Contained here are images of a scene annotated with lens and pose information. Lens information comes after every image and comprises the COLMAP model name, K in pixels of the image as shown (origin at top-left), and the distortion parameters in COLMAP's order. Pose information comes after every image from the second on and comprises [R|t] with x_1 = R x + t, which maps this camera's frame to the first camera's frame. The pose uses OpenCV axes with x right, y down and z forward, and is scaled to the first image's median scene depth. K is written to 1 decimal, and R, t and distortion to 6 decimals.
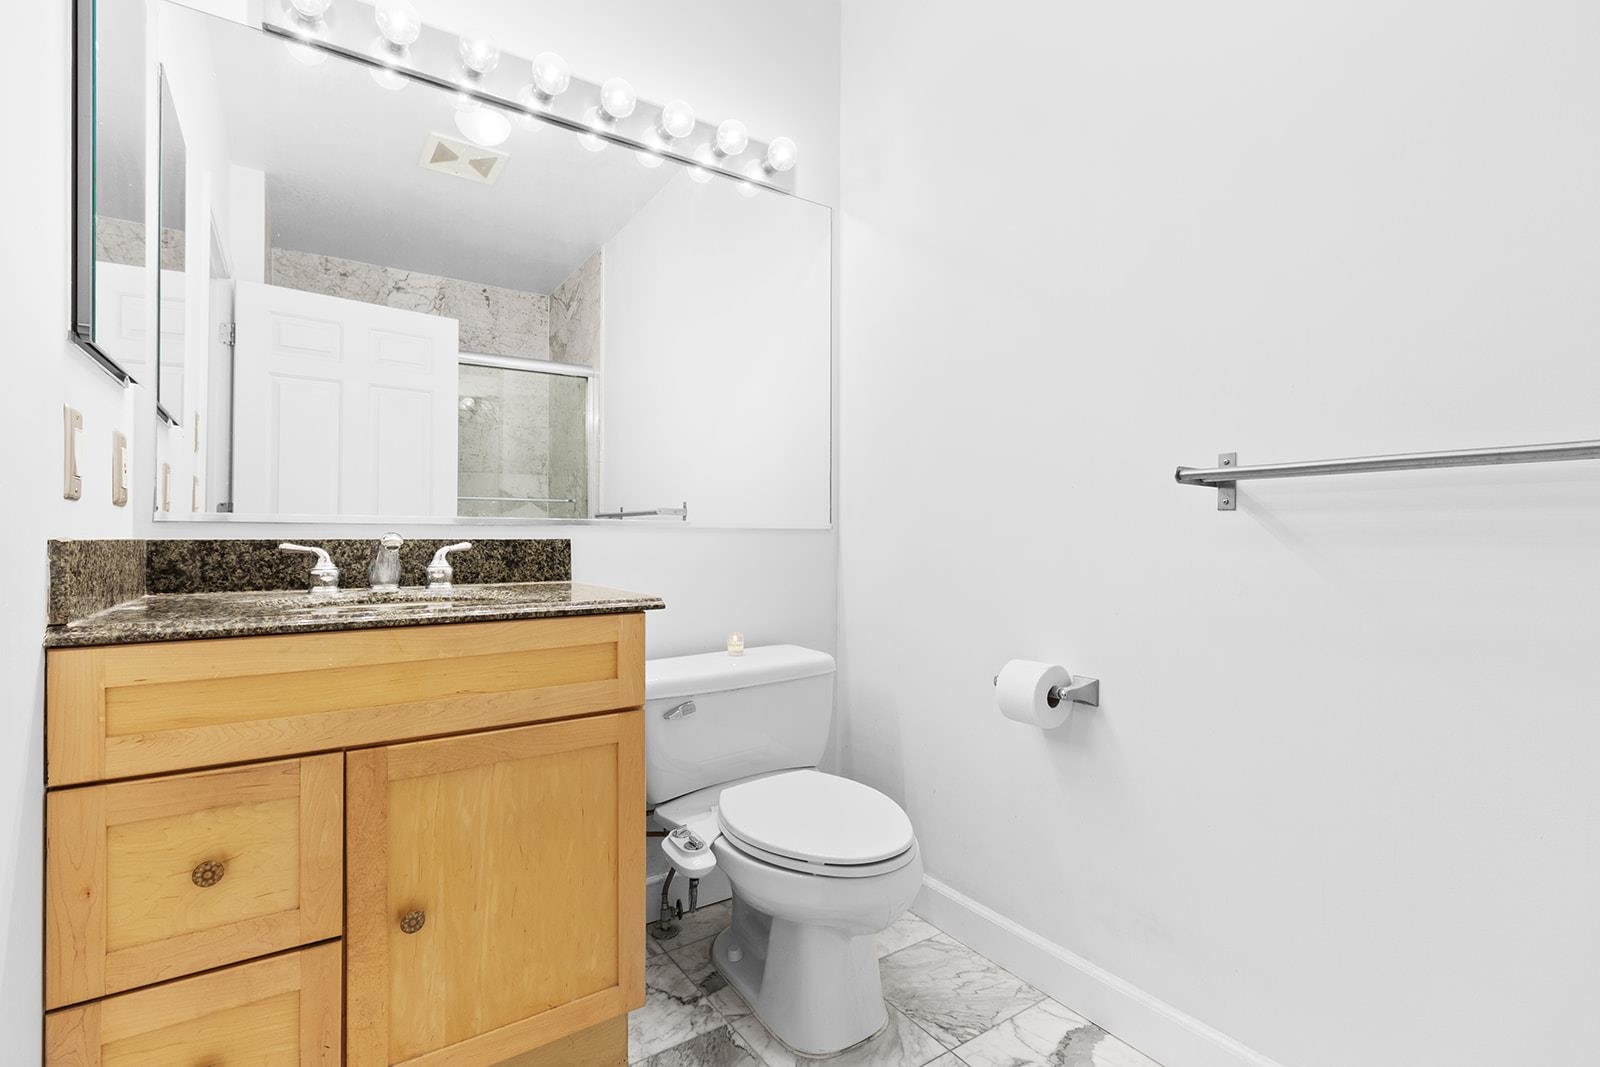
lens RADIAL K [[747.3, 0, 799.6], [0, 747.3, 532.1], [0, 0, 1]] dist [0.003742, 0.000508]
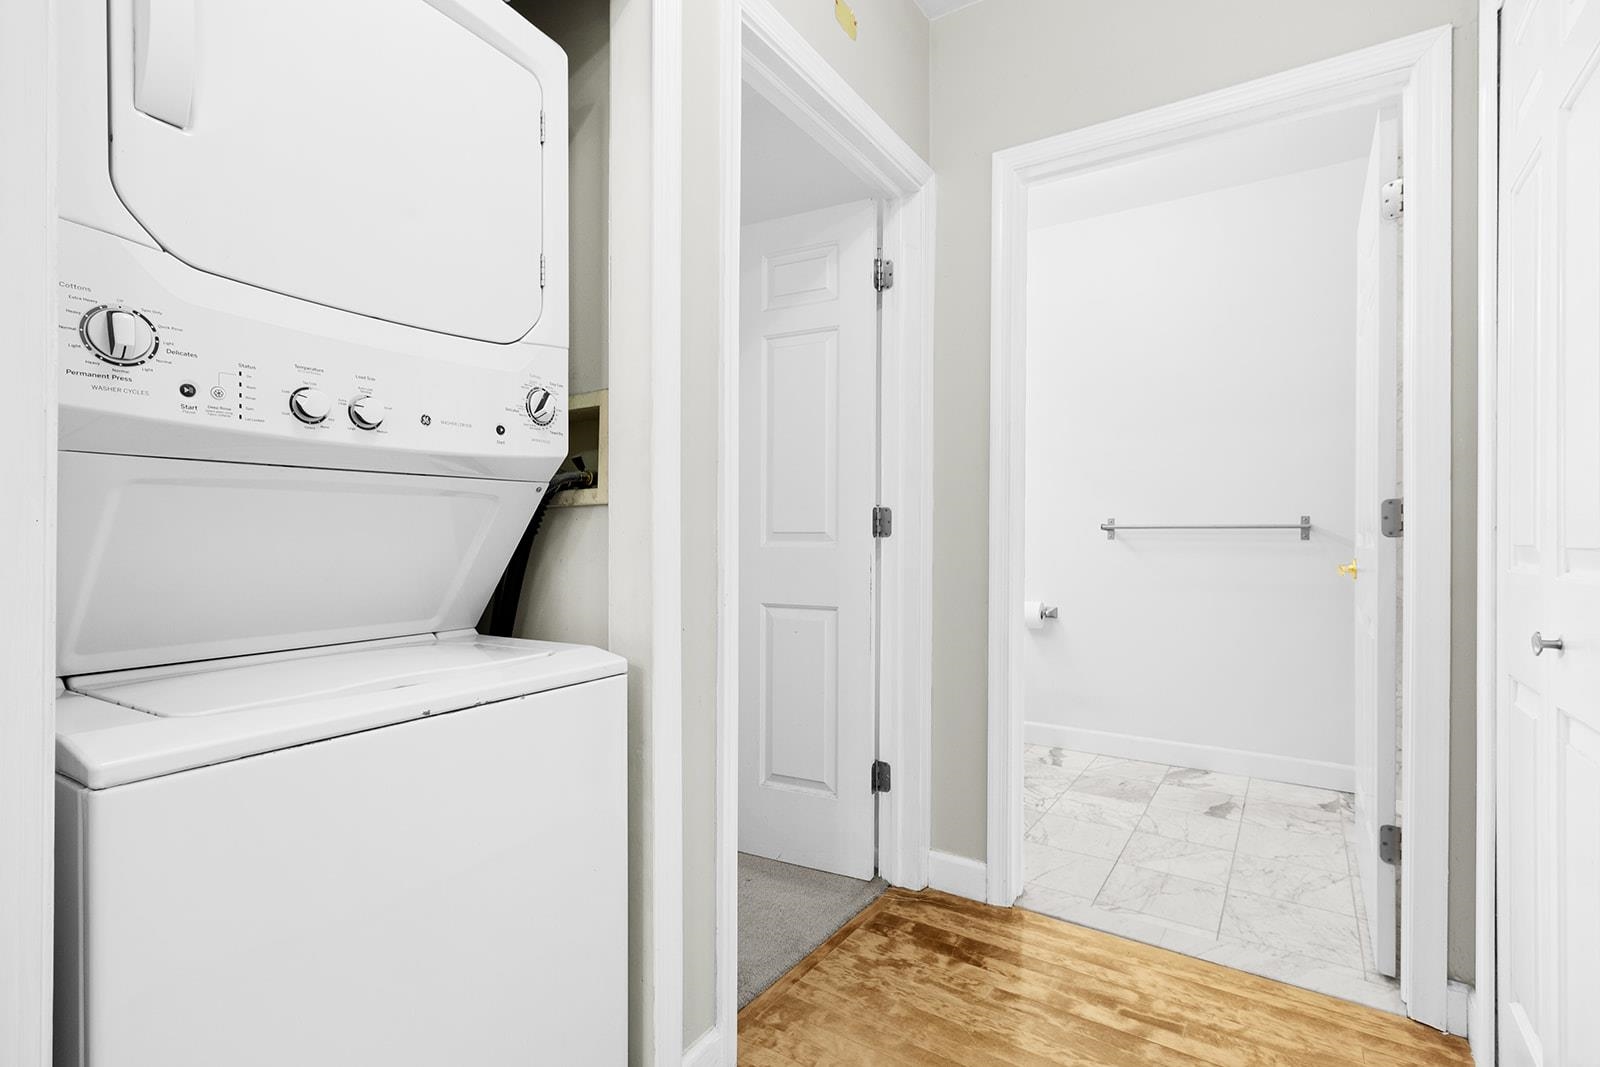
lens RADIAL K [[747.3, 0, 801.7], [0, 747.3, 537.7], [0, 0, 1]] dist [0.003742, 0.000508]
pose [[0.917209, 0.001169, 0.398405, -1.536114], [-0.000984, 0.999999, -0.000669, -0.032429], [-0.398406, 0.000221, 0.917209, -1.042077]]
